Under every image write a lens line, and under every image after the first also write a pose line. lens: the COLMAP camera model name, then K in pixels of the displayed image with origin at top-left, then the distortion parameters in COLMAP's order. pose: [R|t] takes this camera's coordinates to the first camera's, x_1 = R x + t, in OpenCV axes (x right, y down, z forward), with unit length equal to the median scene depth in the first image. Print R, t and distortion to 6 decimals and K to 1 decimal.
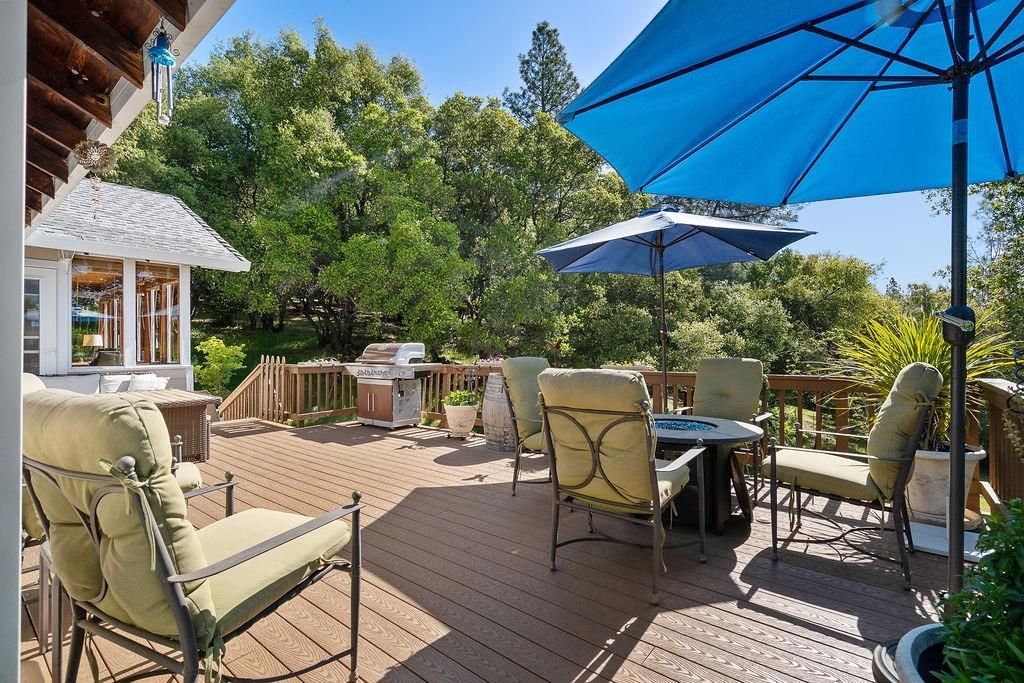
lens RADIAL K [[464.9, 0, 511.1], [0, 464.9, 344.8], [0, 0, 1]] dist [0.000917, 0.000066]
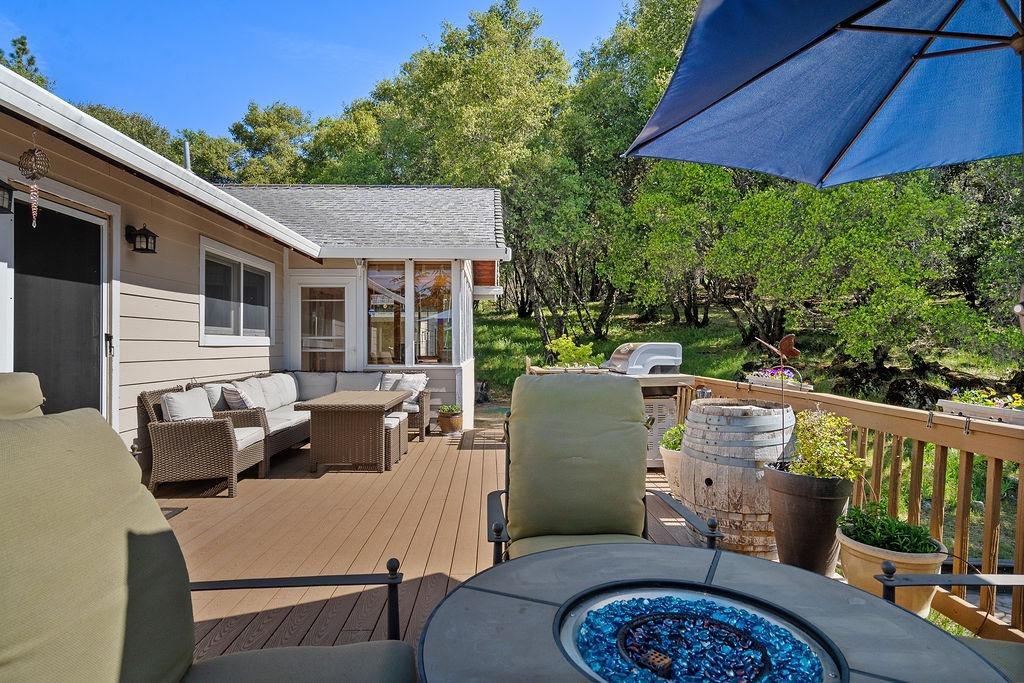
lens RADIAL K [[576.9, 0, 513.6], [0, 576.9, 342.1], [0, 0, 1]] dist [0.005876, 0.000369]
pose [[0.656630, 0.000005, -0.754213, 0.130750], [0.000222, 1.000000, 0.000201, -0.002038], [0.754213, -0.000299, 0.656629, 0.161524]]
